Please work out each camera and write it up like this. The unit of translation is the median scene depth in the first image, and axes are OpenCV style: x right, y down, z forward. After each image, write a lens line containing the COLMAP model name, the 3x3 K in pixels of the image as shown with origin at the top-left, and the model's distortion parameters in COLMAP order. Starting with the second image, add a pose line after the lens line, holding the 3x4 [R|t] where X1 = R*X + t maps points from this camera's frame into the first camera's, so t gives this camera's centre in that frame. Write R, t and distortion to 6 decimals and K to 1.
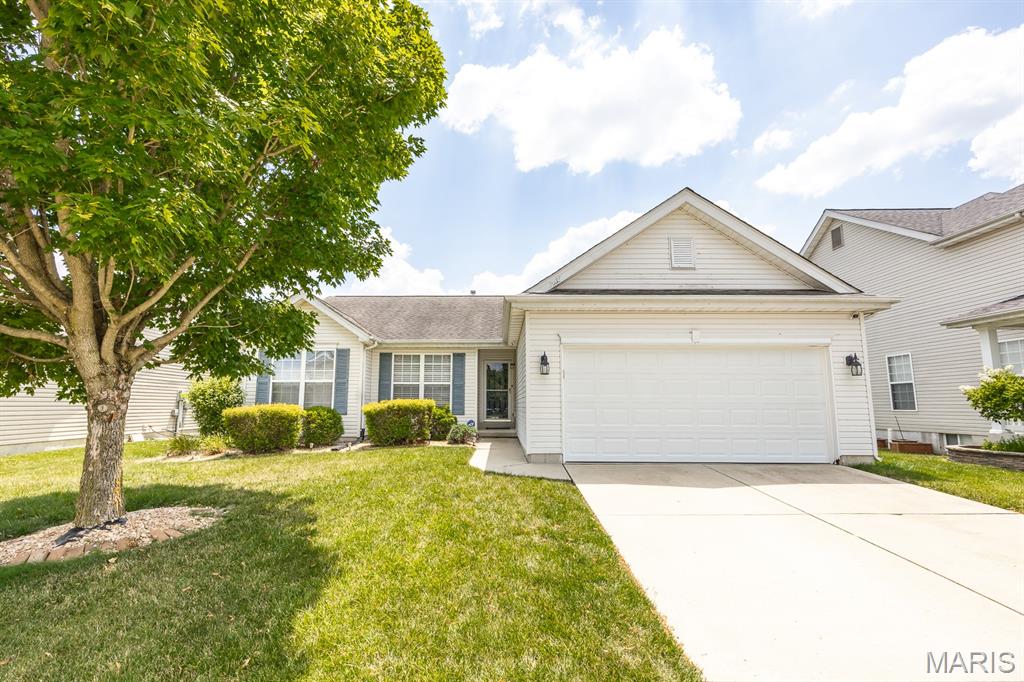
lens RADIAL K [[445.5, 0, 506.6], [0, 445.5, 348.0], [0, 0, 1]] dist [-0.003423, -0.000202]
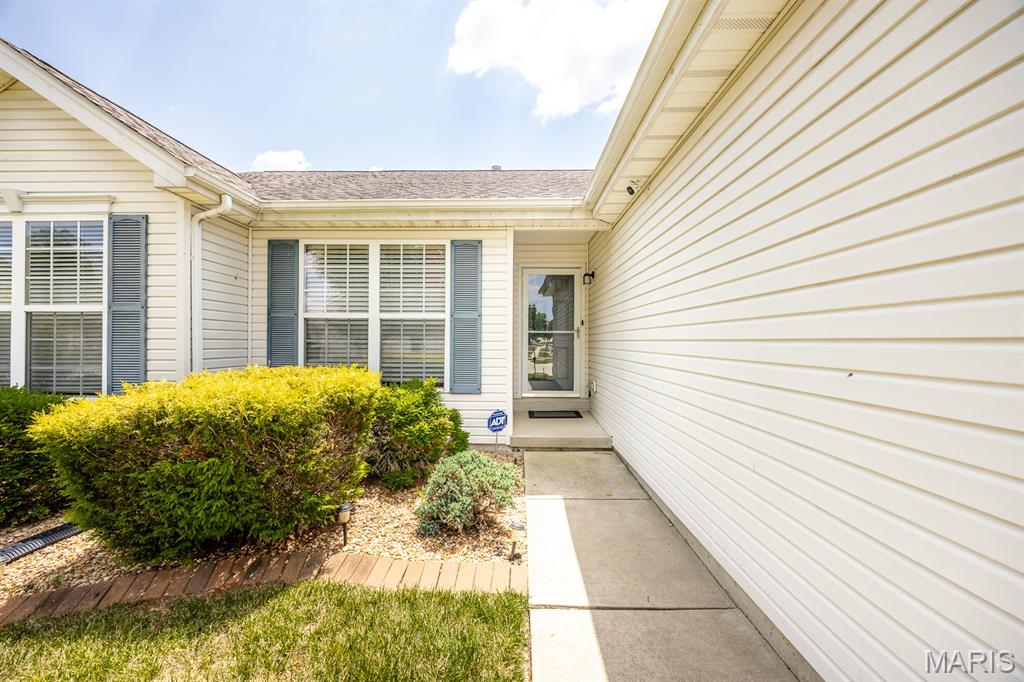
lens RADIAL K [[445.5, 0, 506.6], [0, 445.5, 348.0], [0, 0, 1]] dist [-0.003423, -0.000202]
pose [[0.998959, 0.004873, -0.045353, -0.052884], [0.001568, 0.990023, 0.140900, 0.051012], [0.045587, -0.140824, 0.988985, 0.603361]]
